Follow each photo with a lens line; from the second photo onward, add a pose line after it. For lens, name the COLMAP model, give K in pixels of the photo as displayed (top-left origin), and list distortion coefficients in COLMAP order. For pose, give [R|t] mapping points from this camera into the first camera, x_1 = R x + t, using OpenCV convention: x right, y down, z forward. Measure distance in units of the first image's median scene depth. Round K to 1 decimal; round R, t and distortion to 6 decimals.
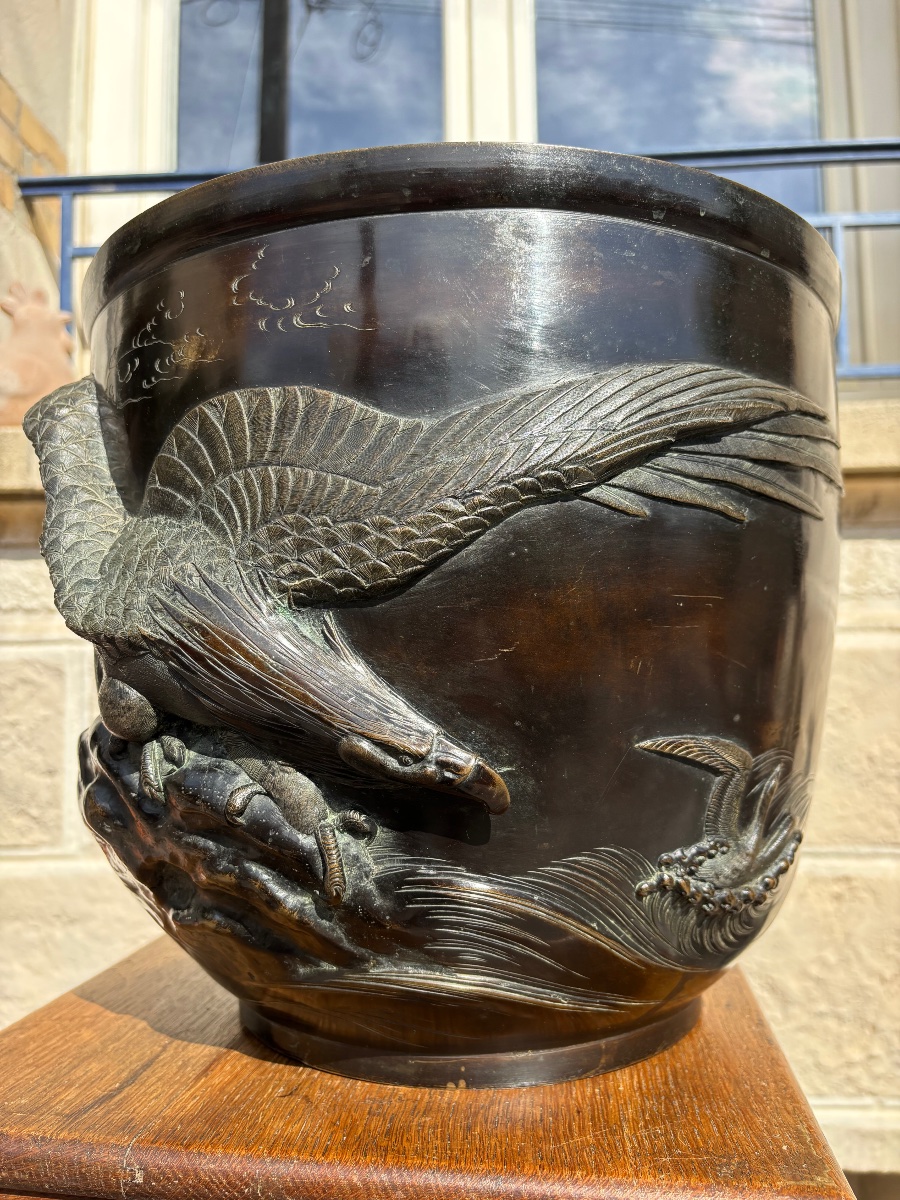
lens RADIAL K [[917.9, 0, 451.7], [0, 917.9, 613.6], [0, 0, 1]] dist [0.064516, -0.118364]
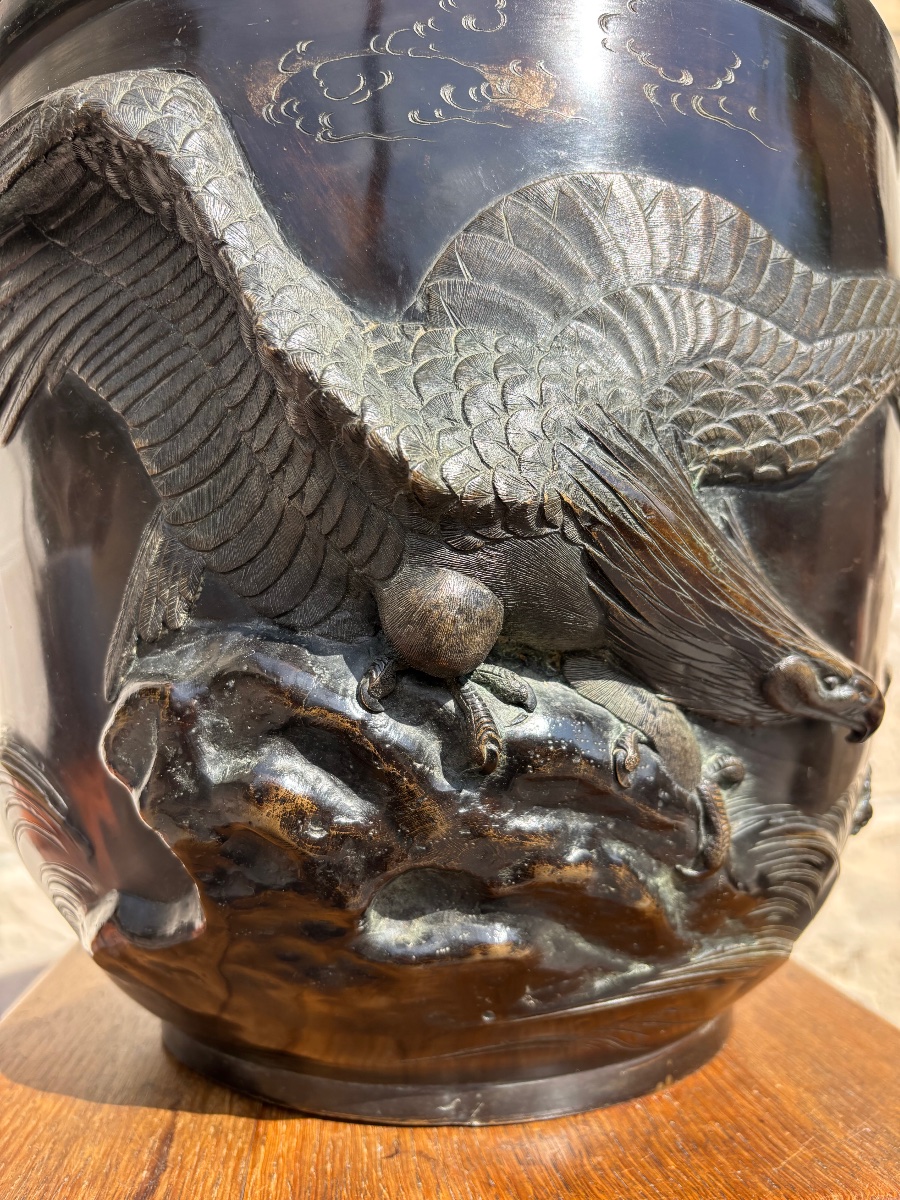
lens RADIAL K [[911.8, 0, 450.8], [0, 911.8, 604.4], [0, 0, 1]] dist [0.013958, -0.030576]
pose [[0.758587, 0.028006, 0.650970, -0.789264], [-0.027452, 0.999562, -0.011014, 0.101152], [-0.650994, -0.009515, 0.759023, 0.564486]]
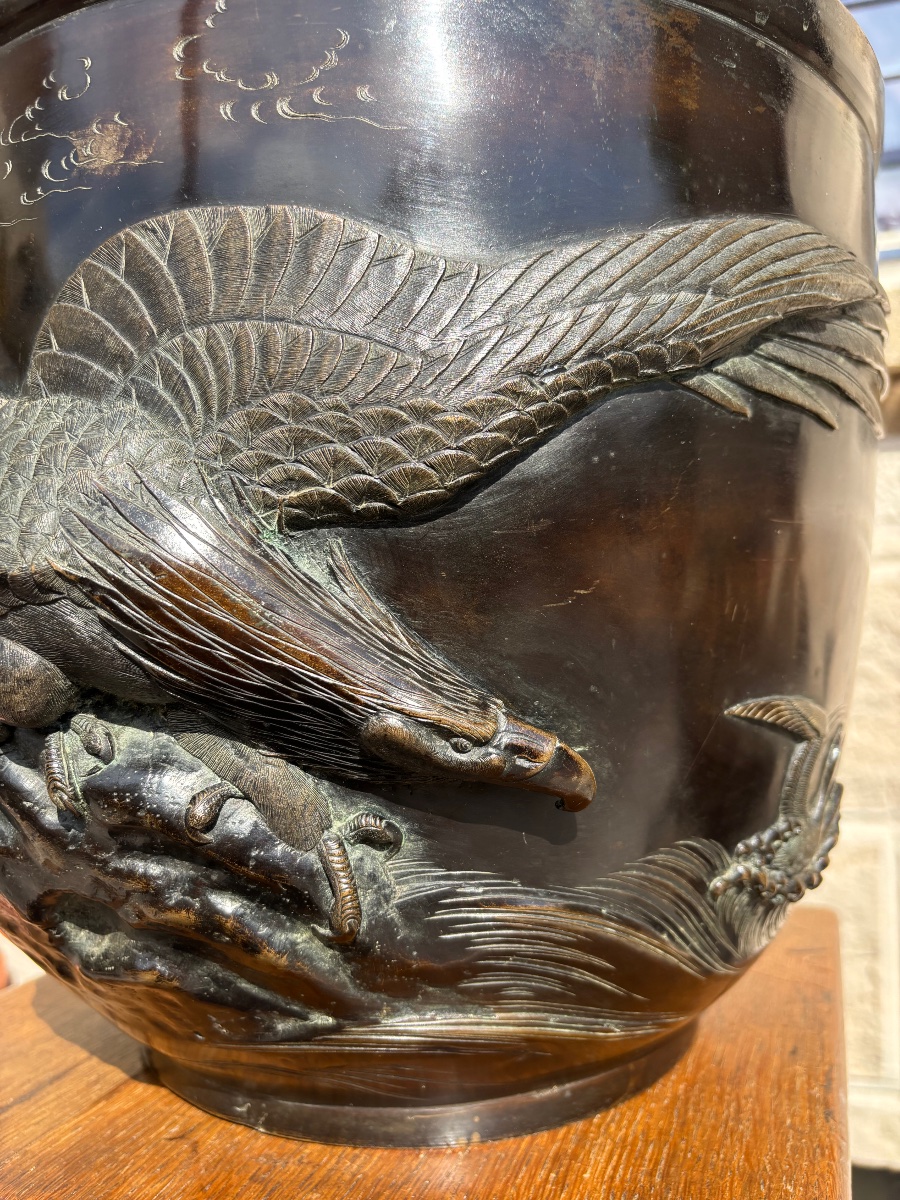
lens RADIAL K [[922.7, 0, 452.9], [0, 922.7, 617.6], [0, 0, 1]] dist [0.006138, 0.000255]
pose [[0.976161, -0.012089, 0.216710, -0.197482], [-0.000677, 0.998273, 0.058737, 0.017353], [-0.217046, -0.057484, 0.974467, 0.288743]]
